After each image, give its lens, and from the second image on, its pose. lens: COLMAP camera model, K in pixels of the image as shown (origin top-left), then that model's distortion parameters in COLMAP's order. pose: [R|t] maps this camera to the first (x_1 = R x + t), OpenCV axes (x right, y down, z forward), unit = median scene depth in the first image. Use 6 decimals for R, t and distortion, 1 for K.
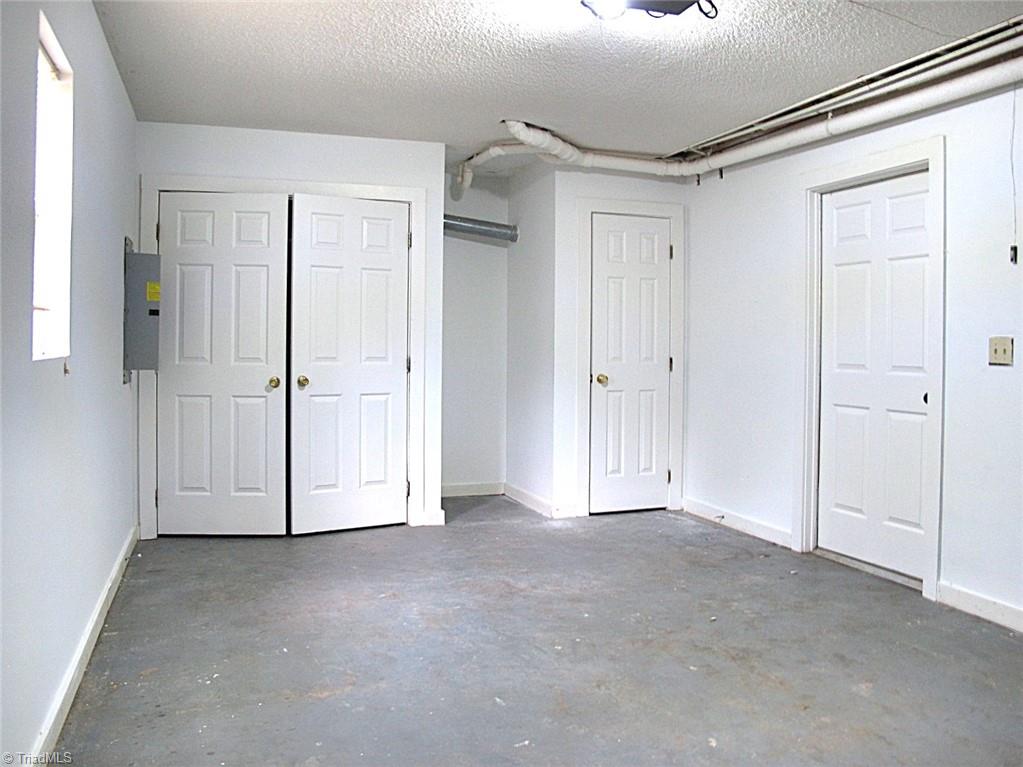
lens RADIAL K [[877.6, 0, 511.6], [0, 877.6, 377.0], [0, 0, 1]] dist [-0.129814, 0.042096]
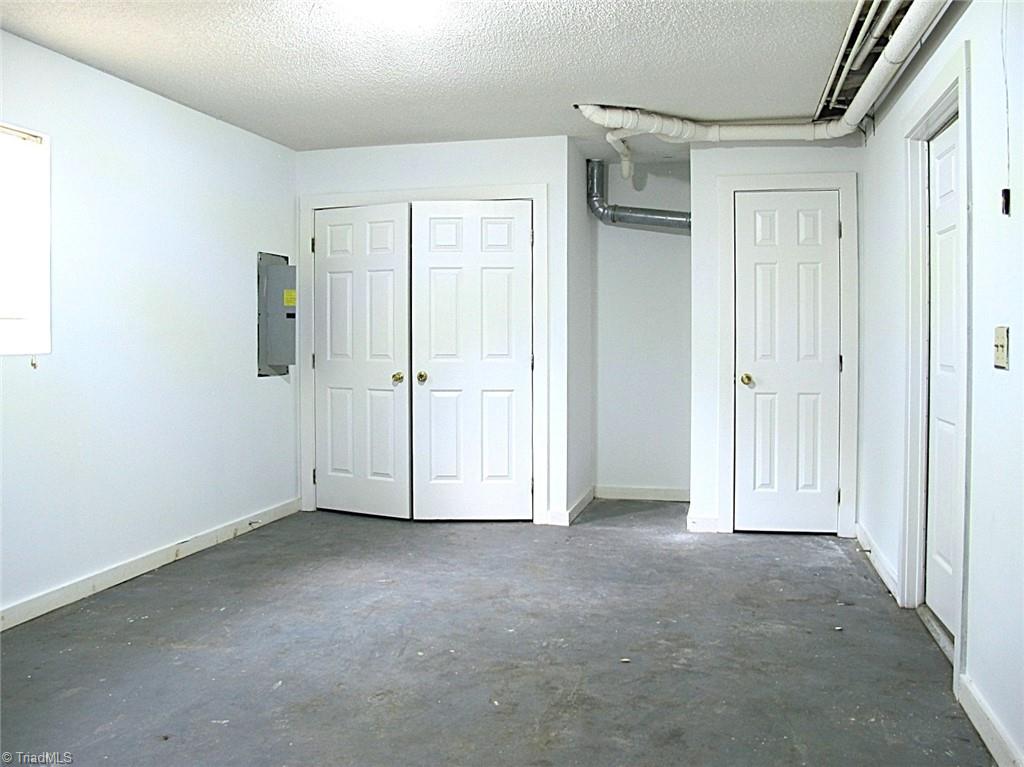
lens RADIAL K [[878.5, 0, 513.0], [0, 878.5, 375.3], [0, 0, 1]] dist [-0.129814, 0.042096]
pose [[0.837486, 0.013961, -0.546281, 0.443122], [-0.012668, 0.999901, 0.006133, -0.004926], [0.546312, 0.001784, 0.837580, 0.160998]]
